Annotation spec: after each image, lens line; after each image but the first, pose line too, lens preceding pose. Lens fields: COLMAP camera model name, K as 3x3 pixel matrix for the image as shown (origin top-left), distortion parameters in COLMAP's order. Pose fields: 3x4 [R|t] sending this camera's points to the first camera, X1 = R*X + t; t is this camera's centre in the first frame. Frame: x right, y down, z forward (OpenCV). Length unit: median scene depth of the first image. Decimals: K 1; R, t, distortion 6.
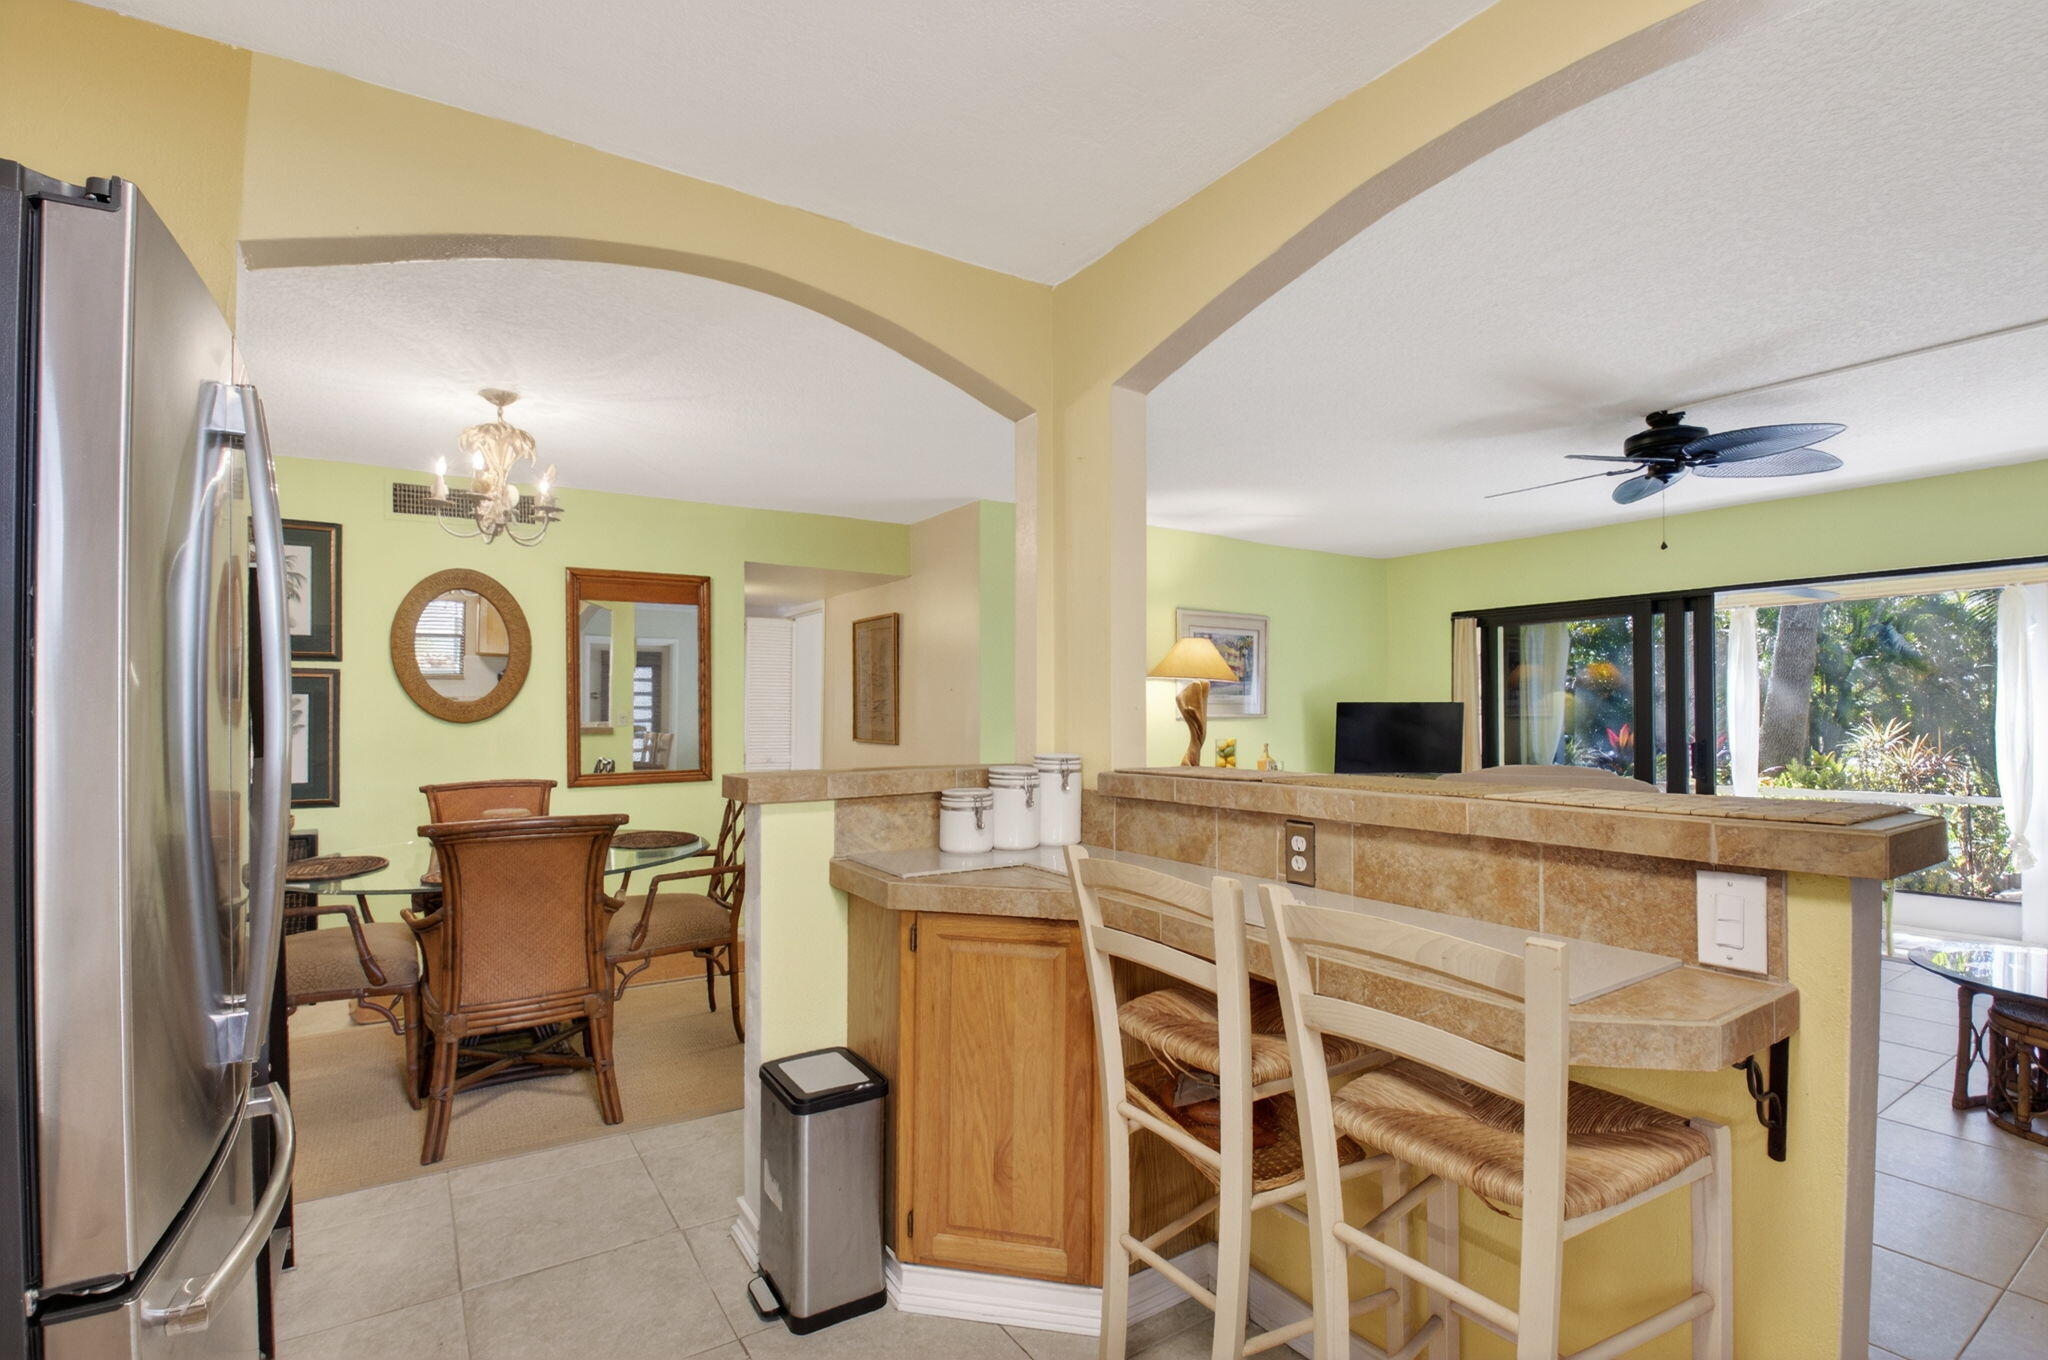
lens RADIAL K [[920.8, 0, 1025.1], [0, 920.8, 691.0], [0, 0, 1]] dist [-0.013906, -0.009002]
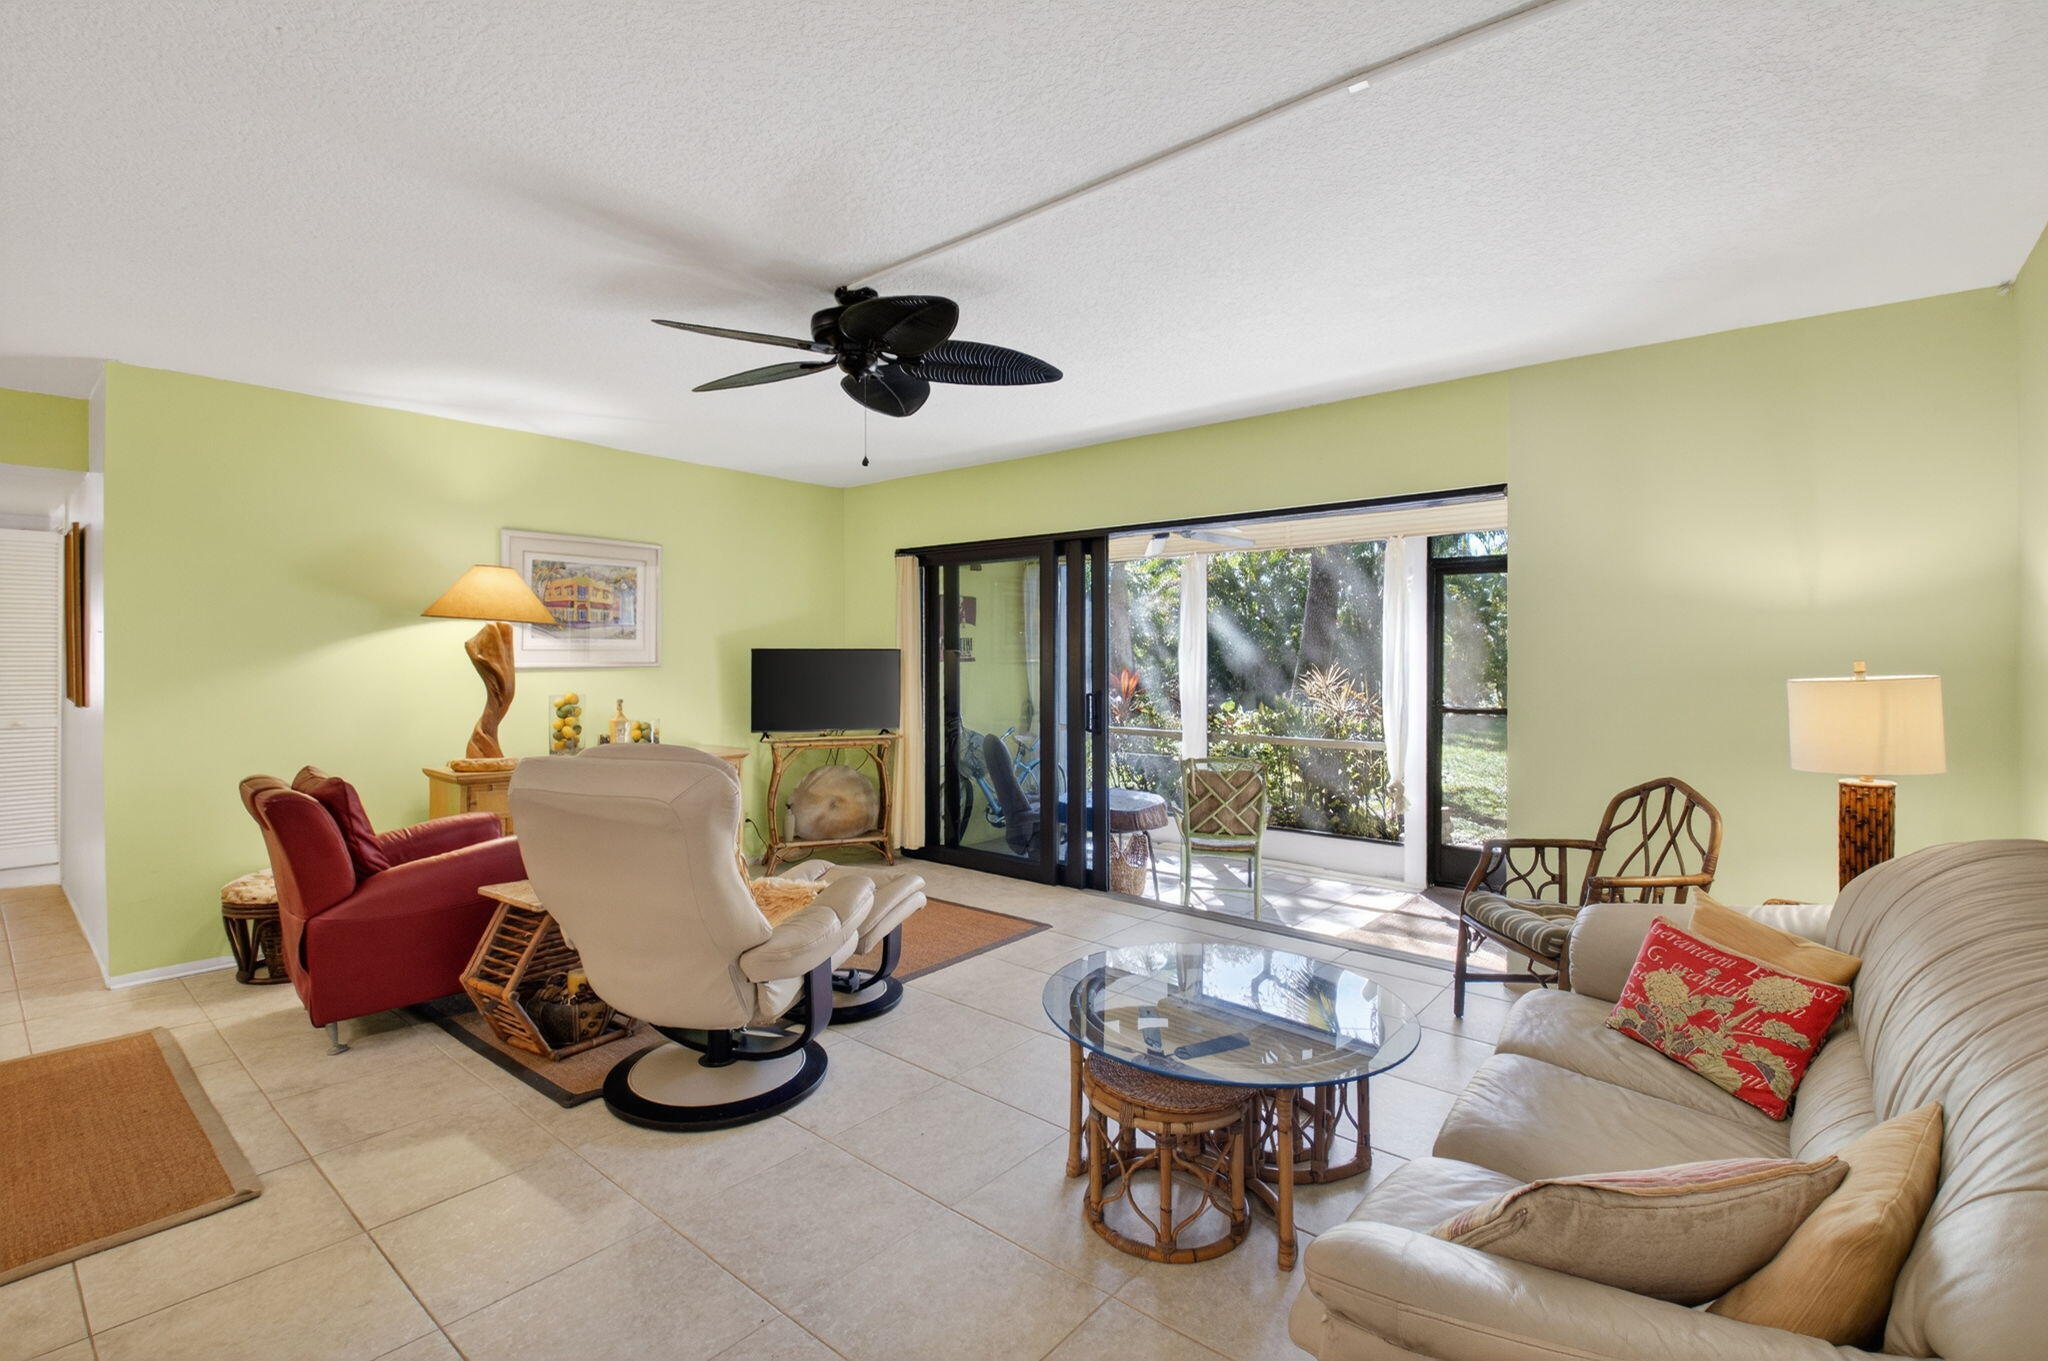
lens RADIAL K [[920.8, 0, 1023.4], [0, 920.8, 658.0], [0, 0, 1]] dist [-0.013906, -0.009002]
pose [[0.952467, -0.000123, 0.304641, 0.357548], [-0.009904, 0.999459, 0.031368, -0.009150], [-0.304480, -0.032894, 0.951951, 0.116147]]
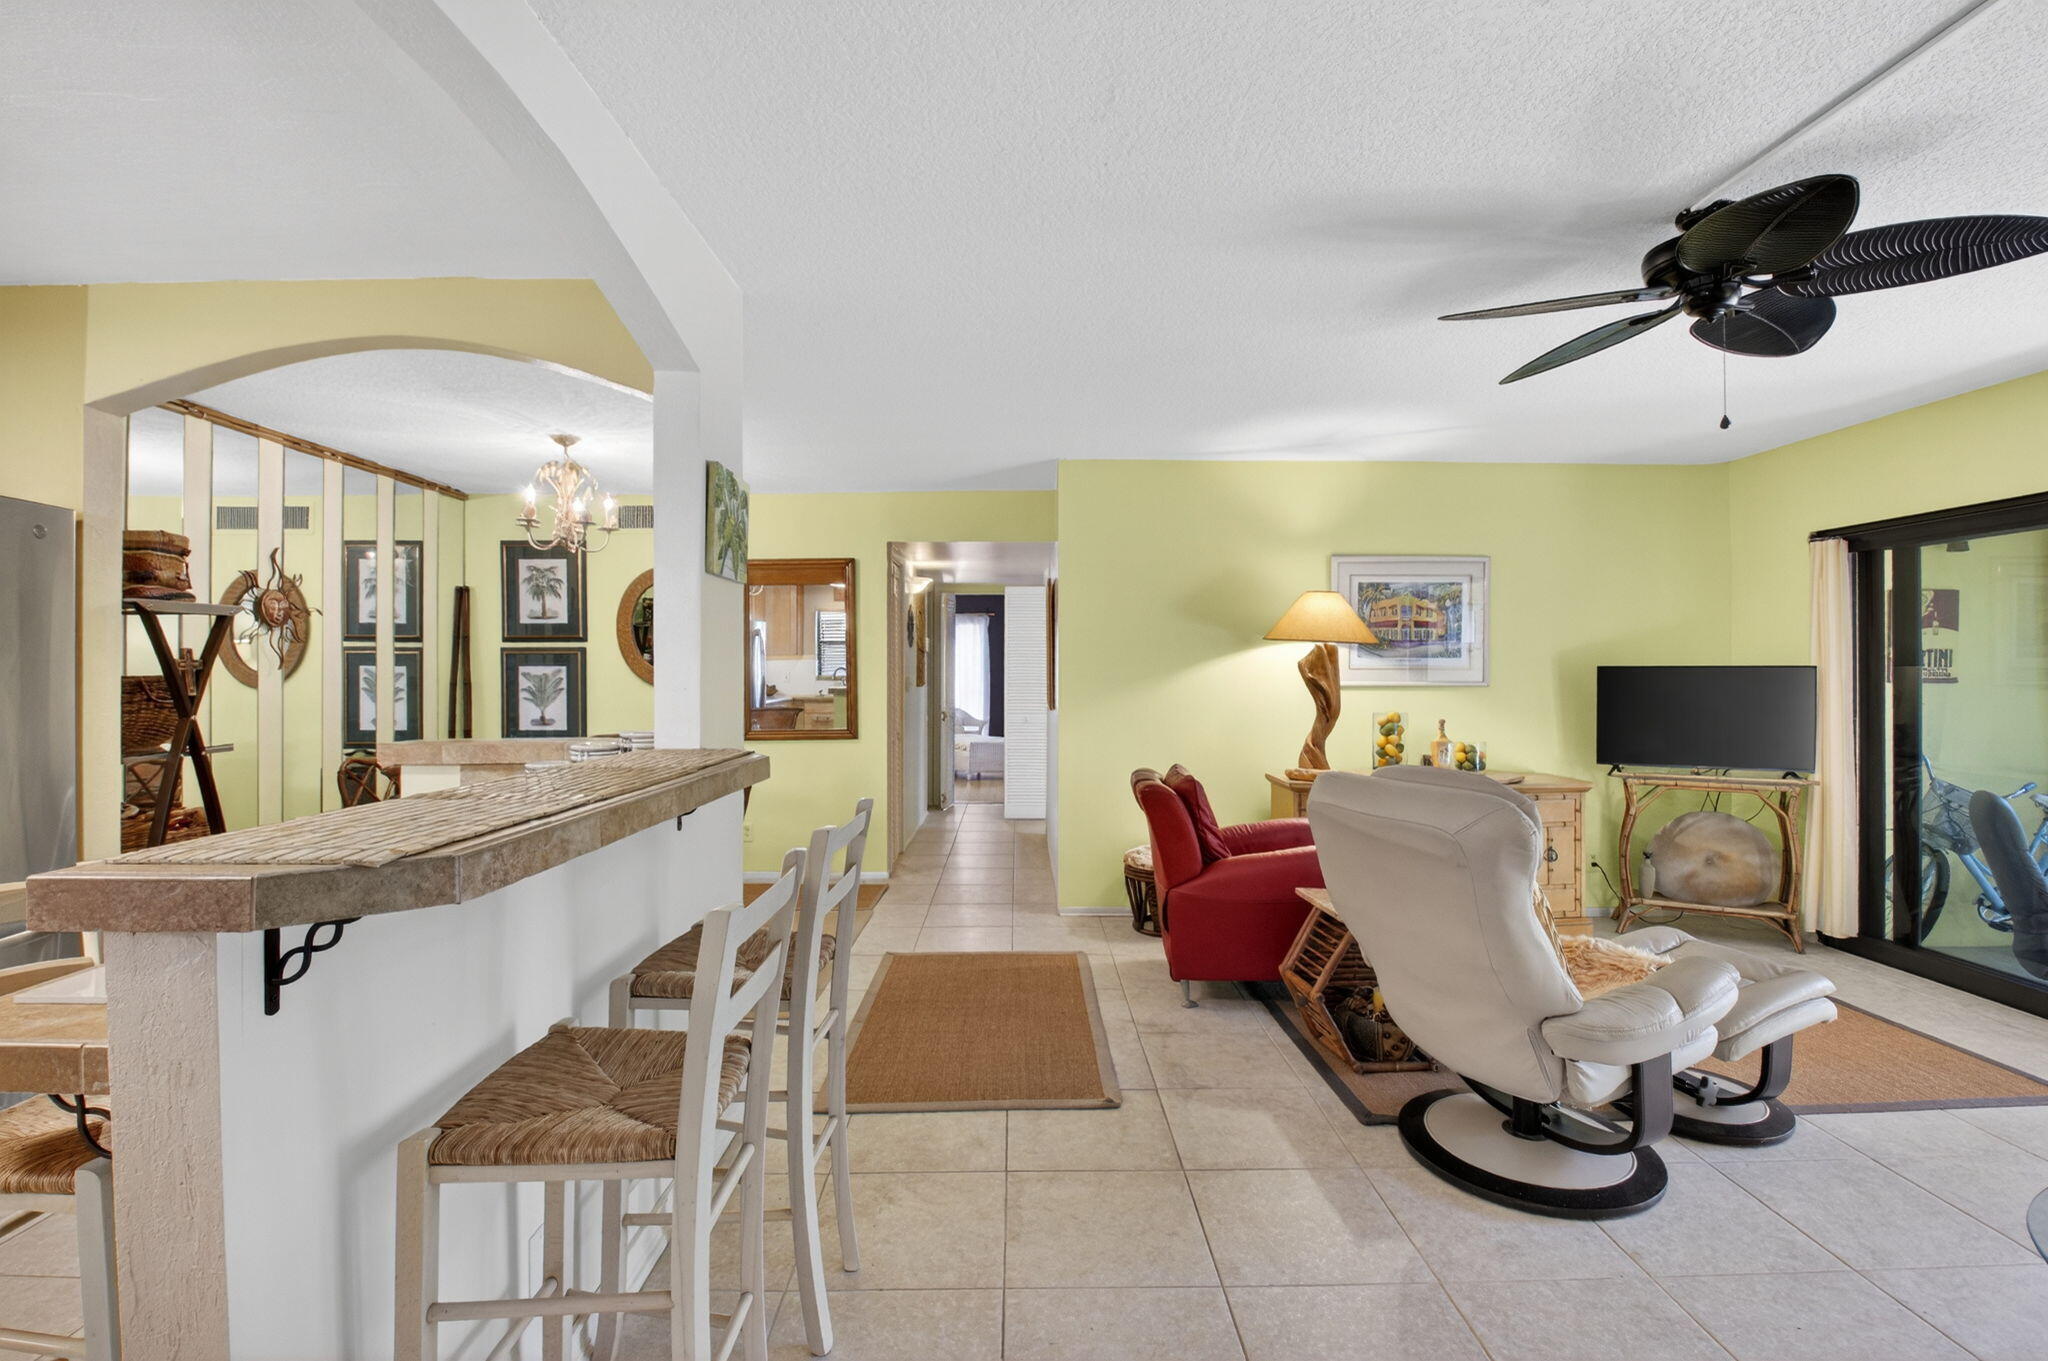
lens RADIAL K [[920.8, 0, 1020.3], [0, 920.8, 667.8], [0, 0, 1]] dist [-0.013906, -0.009002]
pose [[0.843701, -0.000611, -0.536812, 0.382691], [0.013273, 0.999717, 0.019722, -0.008219], [0.536649, -0.023765, 0.843471, 0.139052]]
